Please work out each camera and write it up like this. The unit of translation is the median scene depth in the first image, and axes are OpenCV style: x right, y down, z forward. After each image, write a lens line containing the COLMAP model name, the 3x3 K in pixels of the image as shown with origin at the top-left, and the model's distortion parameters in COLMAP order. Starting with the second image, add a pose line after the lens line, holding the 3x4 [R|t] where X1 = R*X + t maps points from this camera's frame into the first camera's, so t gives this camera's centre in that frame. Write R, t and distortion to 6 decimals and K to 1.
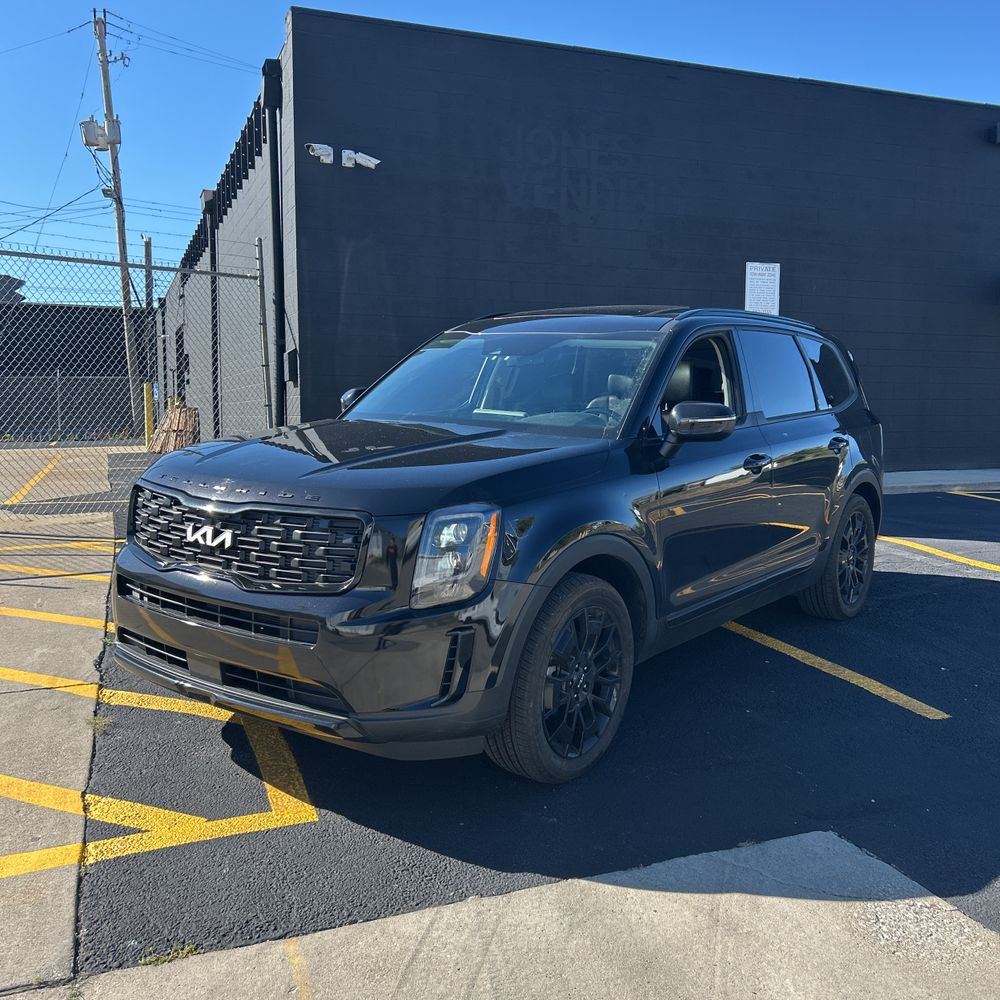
lens RADIAL K [[1004.3, 0, 496.3], [0, 1004.3, 496.3], [0, 0, 1]] dist [0.010672, 0.000000]
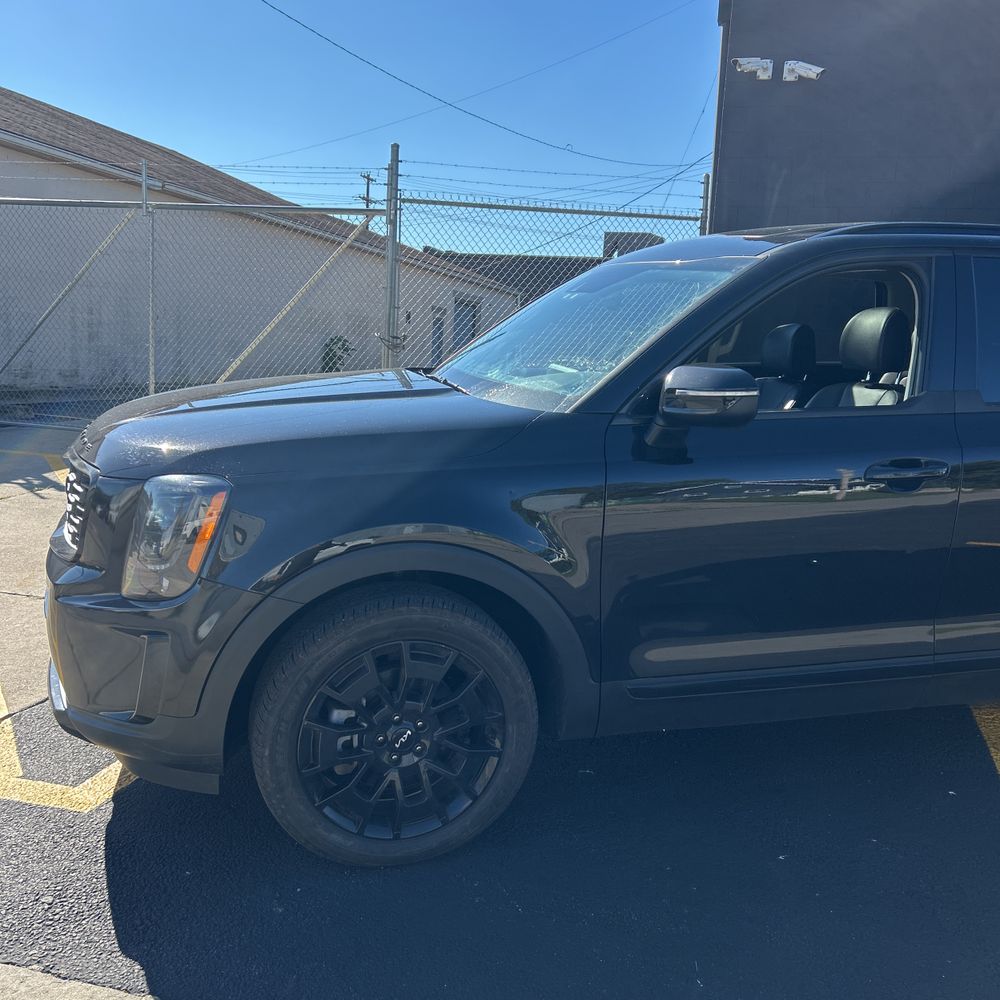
lens RADIAL K [[1004.3, 0, 498.2], [0, 1004.3, 511.7], [0, 0, 1]] dist [0.010672, 0.000000]
pose [[0.800297, 0.133823, -0.584479, 0.203775], [-0.102885, 0.990967, 0.086017, -0.017508], [0.590711, -0.008705, 0.806836, 0.174684]]
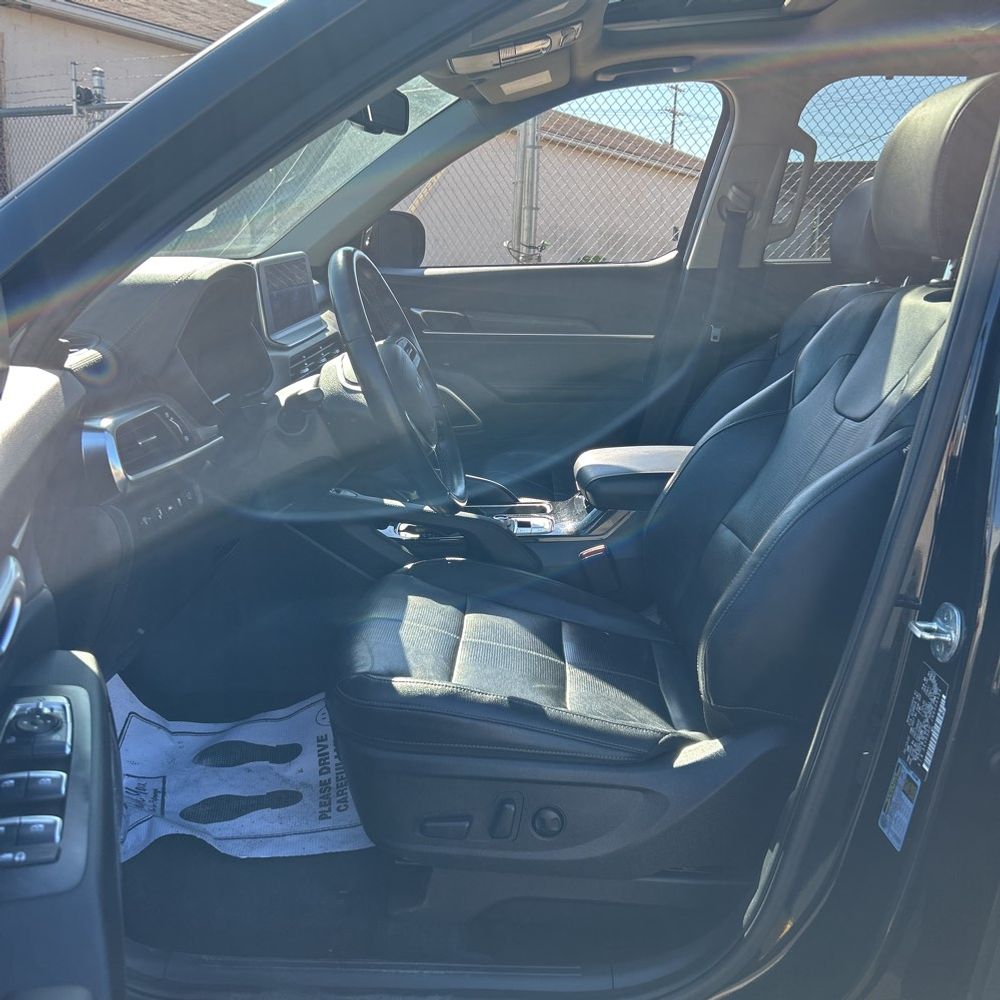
lens RADIAL K [[1004.3, 0, 504.9], [0, 1004.3, 514.4], [0, 0, 1]] dist [0.010672, 0.000000]
pose [[0.587074, 0.218562, -0.779470, 0.174845], [-0.109478, 0.975454, 0.191060, -0.034764], [0.802096, -0.026831, 0.596592, 0.409079]]
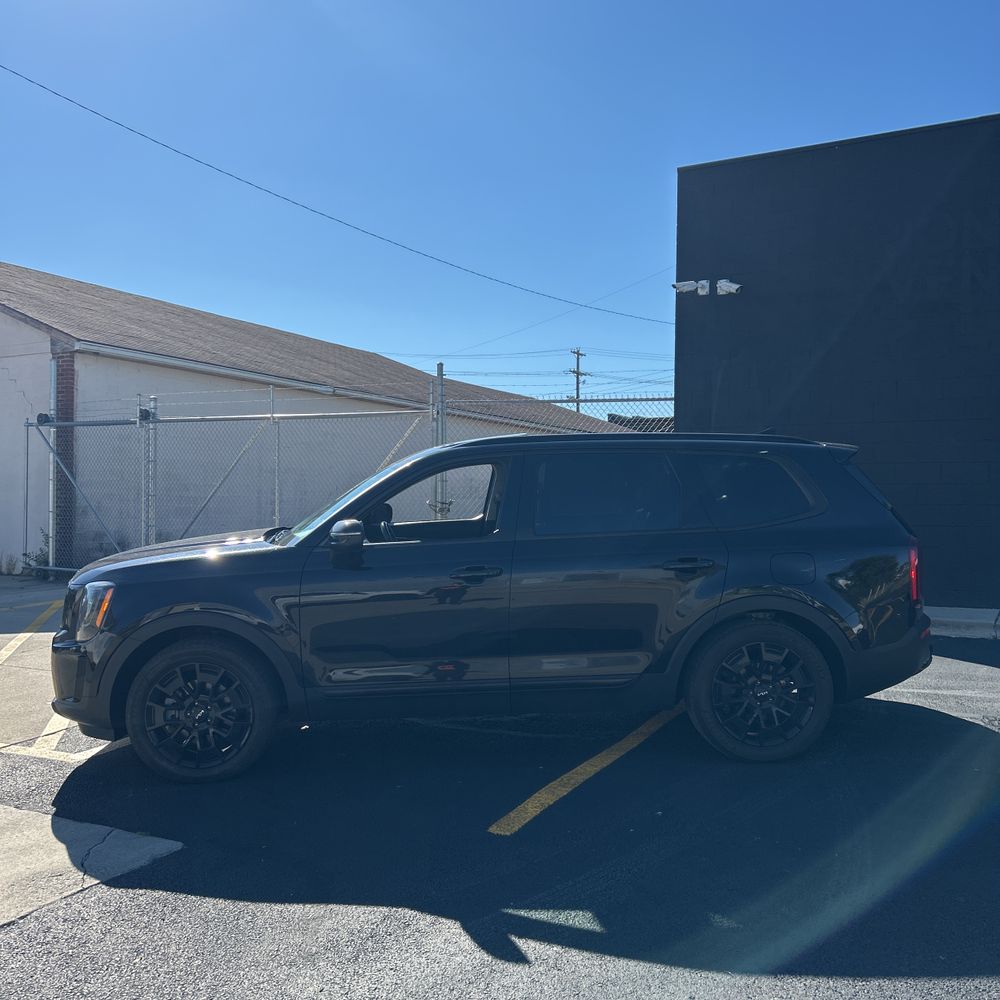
lens RADIAL K [[1004.3, 0, 505.6], [0, 1004.3, 503.7], [0, 0, 1]] dist [0.010672, 0.000000]
pose [[0.643289, 0.002833, -0.765618, 0.547868], [-0.072523, 0.995722, -0.057251, -0.023632], [0.762180, 0.092354, 0.640743, 0.148392]]
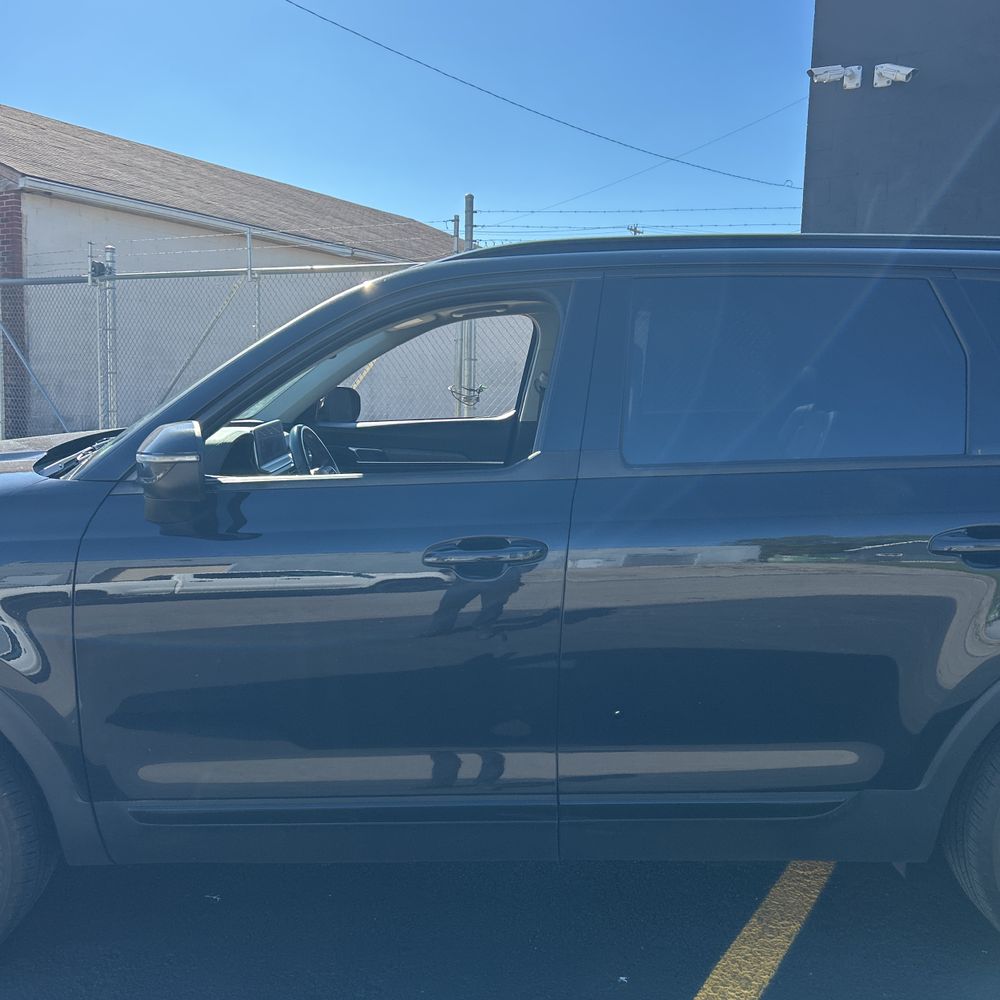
lens RADIAL K [[1004.3, 0, 506.5], [0, 1004.3, 504.5], [0, 0, 1]] dist [0.010672, 0.000000]
pose [[0.606781, 0.102839, -0.788188, 0.307819], [-0.092627, 0.993988, 0.058382, -0.041273], [0.789454, 0.037582, 0.612659, 0.348177]]
